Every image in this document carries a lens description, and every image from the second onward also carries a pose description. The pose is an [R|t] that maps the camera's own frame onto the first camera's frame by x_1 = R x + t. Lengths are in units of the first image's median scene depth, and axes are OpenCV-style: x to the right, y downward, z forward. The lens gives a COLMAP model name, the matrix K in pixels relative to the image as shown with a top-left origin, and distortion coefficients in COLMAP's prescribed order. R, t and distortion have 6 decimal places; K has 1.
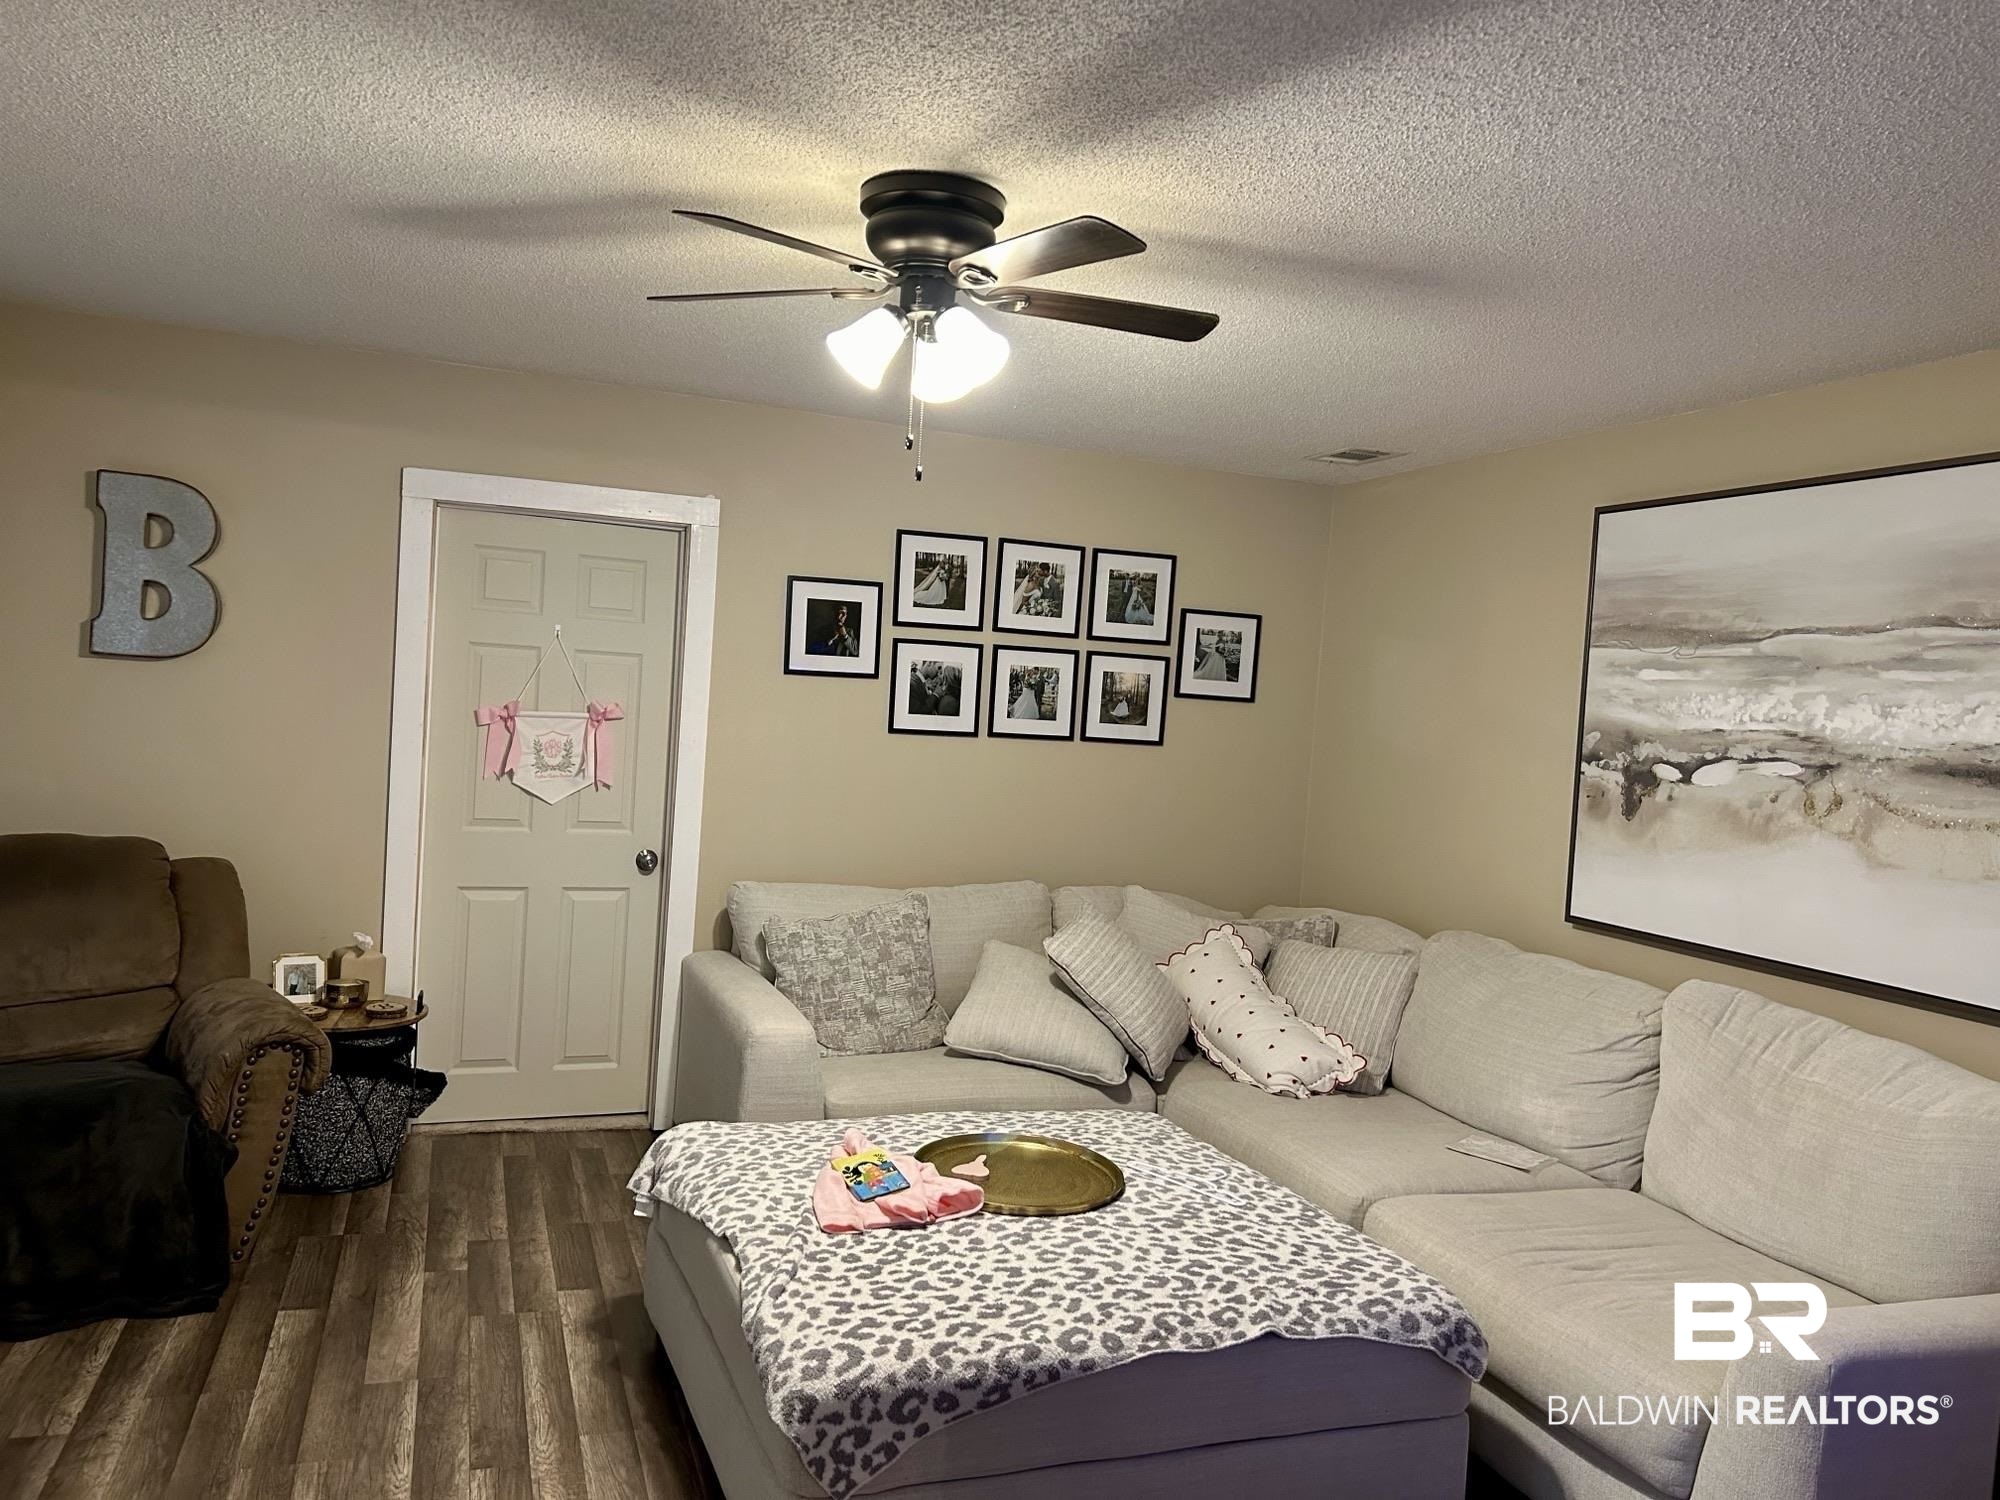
lens RADIAL K [[1511.4, 0, 1004.3], [0, 1511.4, 762.2], [0, 0, 1]] dist [0.016742, 0.004563]
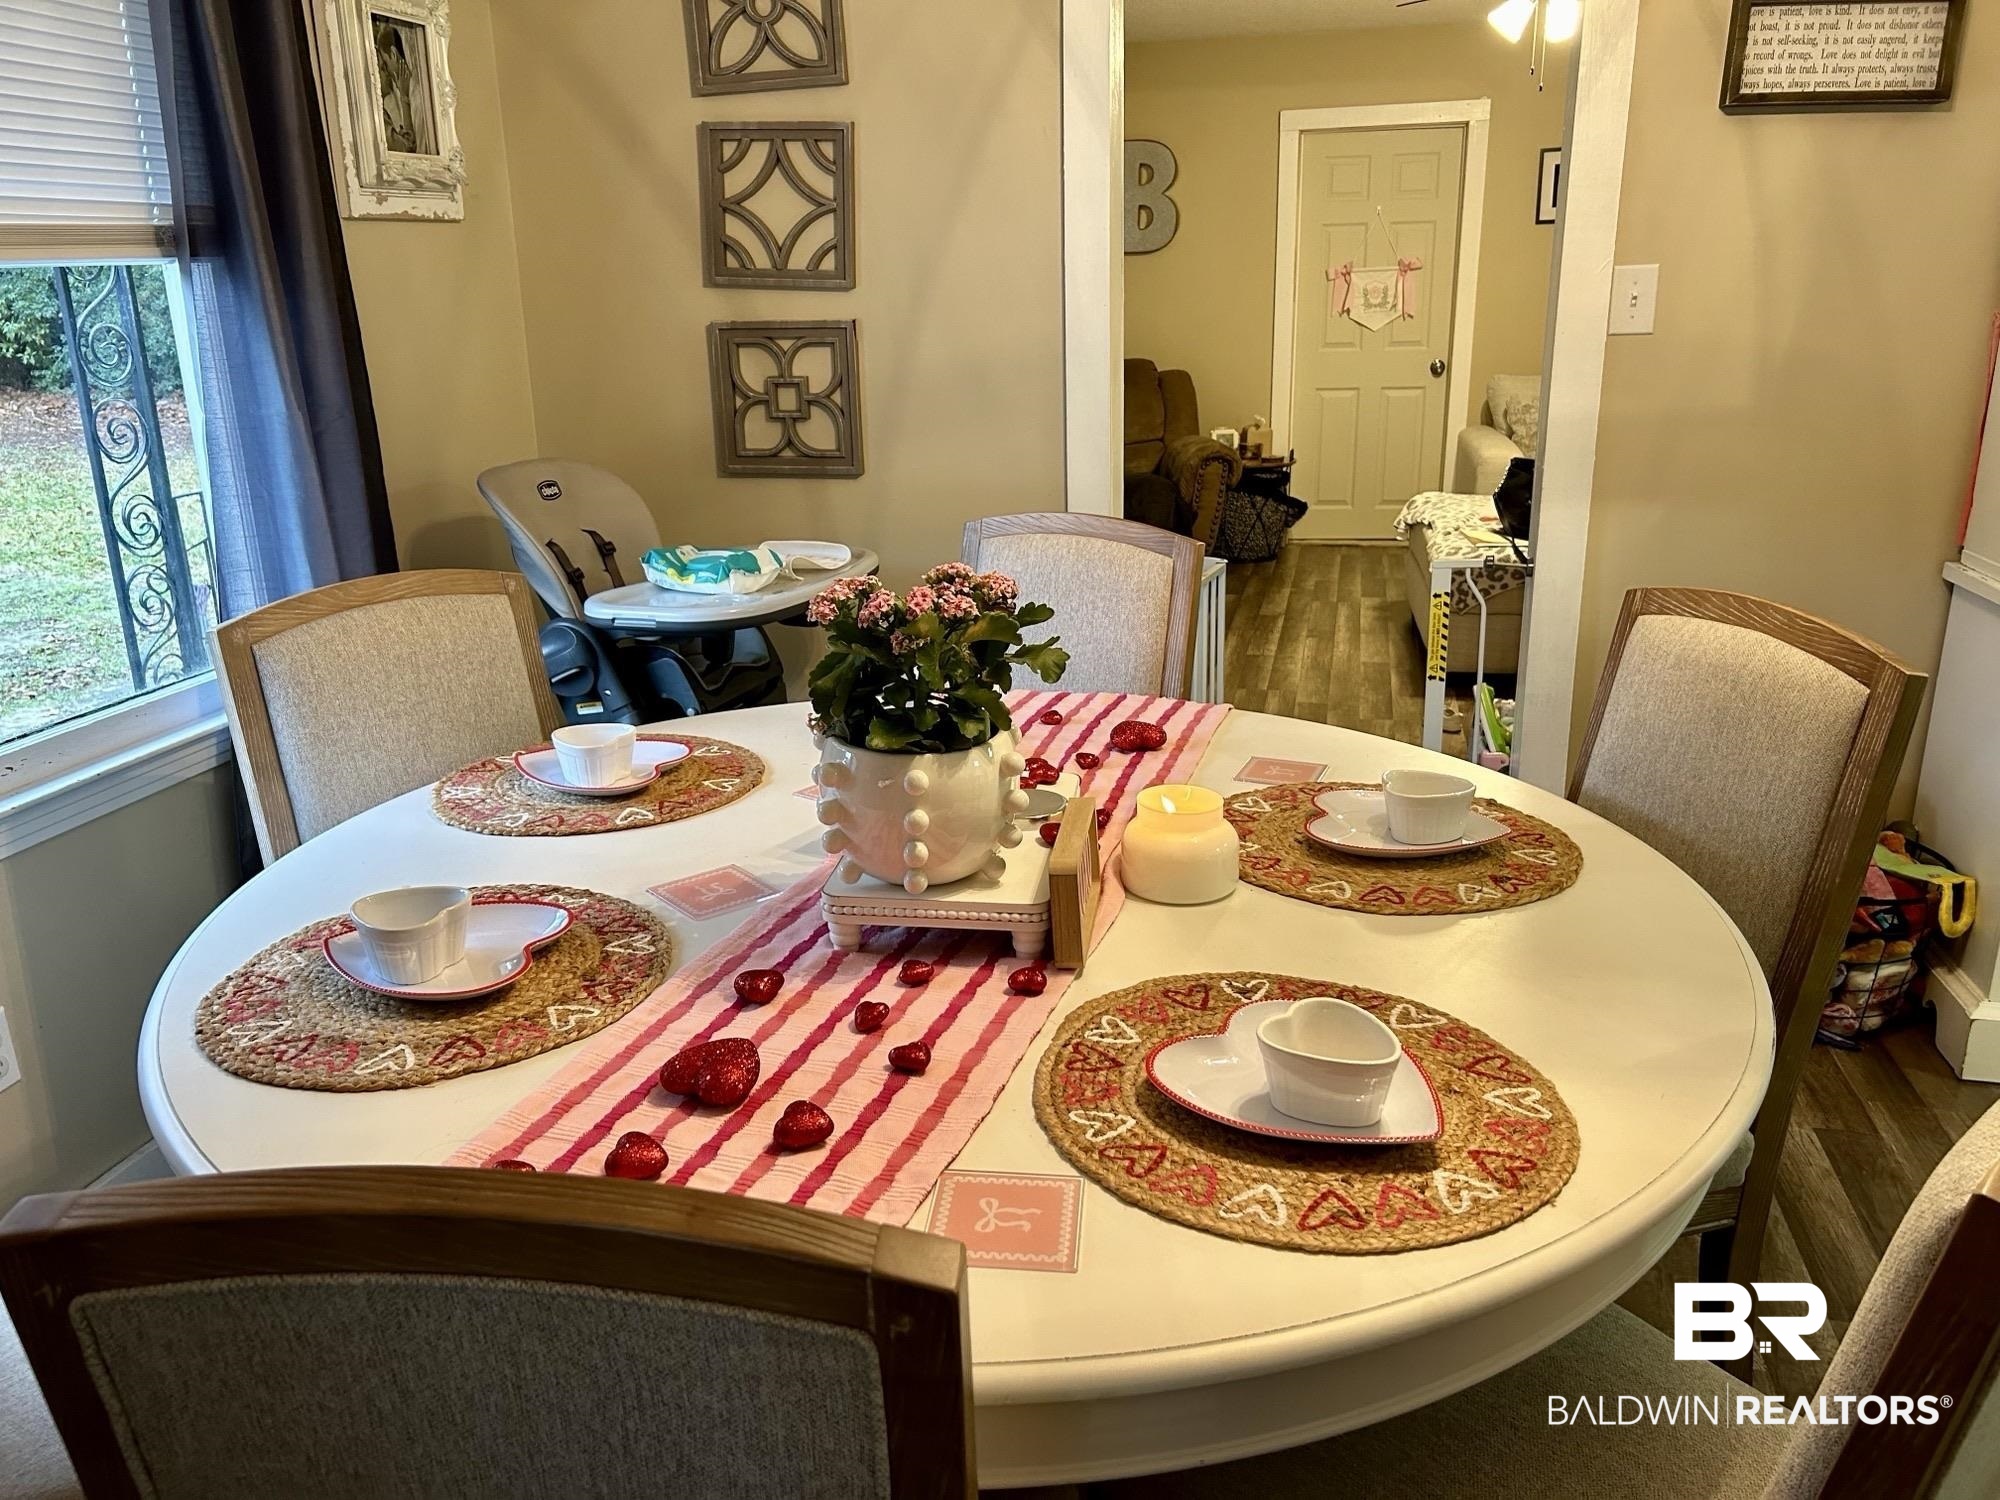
lens RADIAL K [[1511.4, 0, 991.8], [0, 1511.4, 757.1], [0, 0, 1]] dist [0.016742, 0.004563]
pose [[0.836111, 0.085693, -0.541826, 0.268092], [0.050551, 0.971484, 0.231653, 0.079264], [0.546227, -0.221077, 0.807936, -0.595522]]
